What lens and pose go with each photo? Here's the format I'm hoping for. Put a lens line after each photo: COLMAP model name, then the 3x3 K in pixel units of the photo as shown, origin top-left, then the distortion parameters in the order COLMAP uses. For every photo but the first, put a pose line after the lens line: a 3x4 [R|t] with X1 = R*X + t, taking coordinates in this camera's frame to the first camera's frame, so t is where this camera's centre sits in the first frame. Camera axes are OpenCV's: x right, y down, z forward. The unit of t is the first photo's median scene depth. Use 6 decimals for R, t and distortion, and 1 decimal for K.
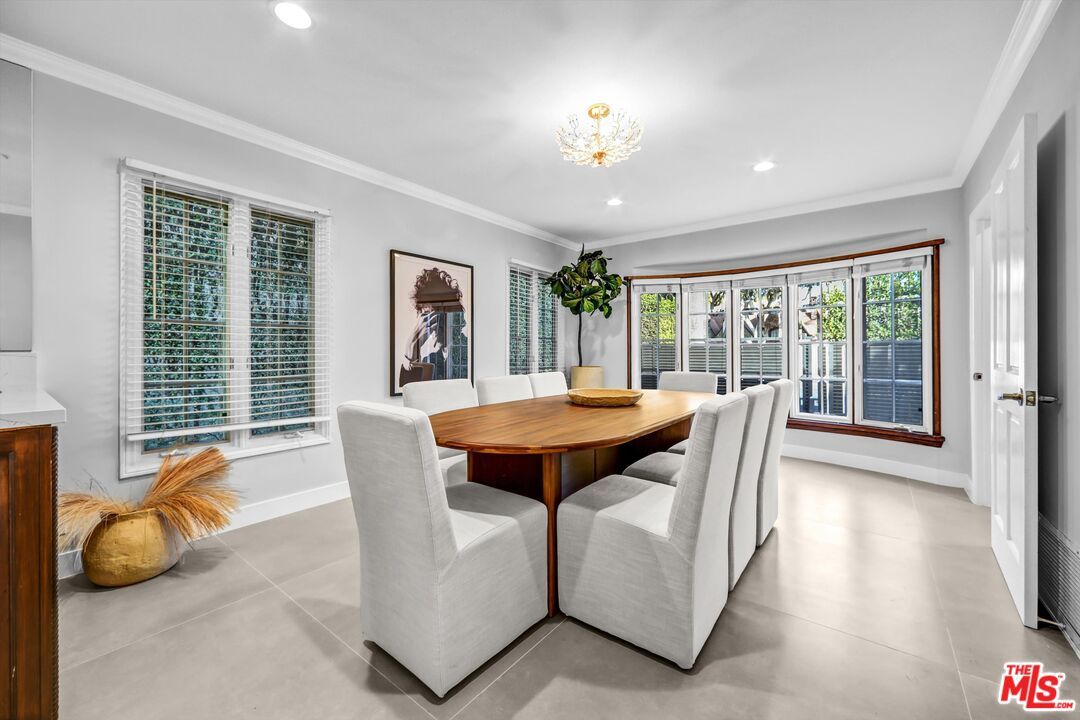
lens RADIAL K [[424.5, 0, 527.8], [0, 424.5, 364.4], [0, 0, 1]] dist [-0.001001, -0.000101]
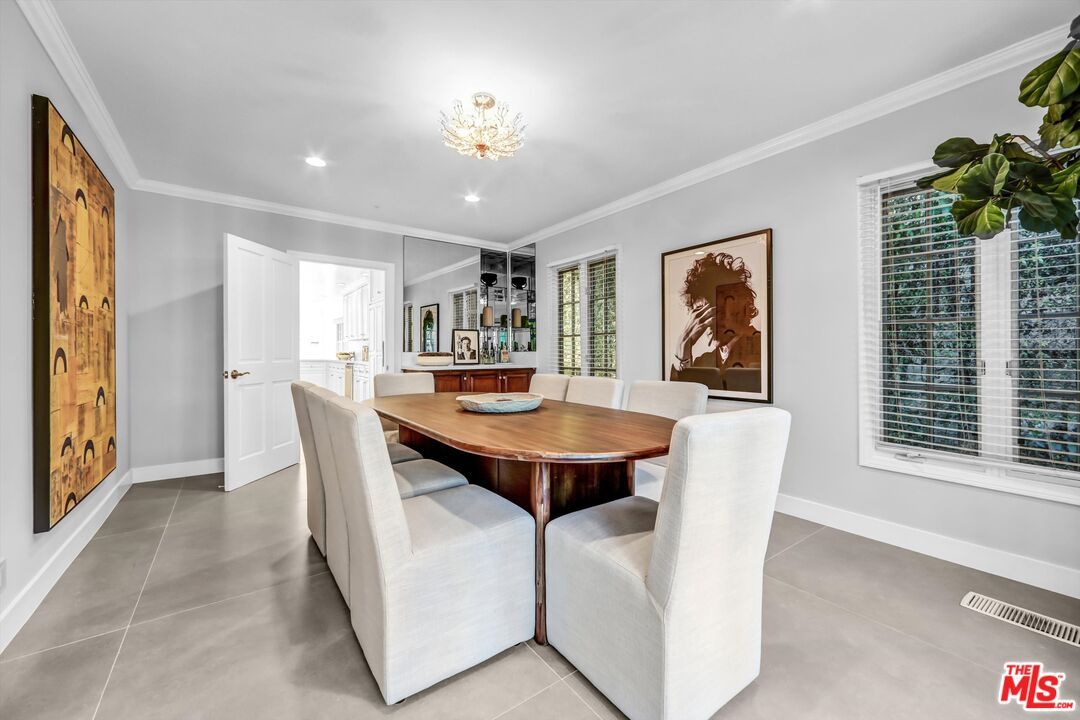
lens RADIAL K [[424.5, 0, 527.8], [0, 424.5, 364.4], [0, 0, 1]] dist [-0.001001, -0.000101]
pose [[-0.272111, 0.028099, -0.961856, 0.727822], [-0.030618, 0.998815, 0.037841, -0.025481], [0.961779, 0.039747, -0.270928, 0.906236]]
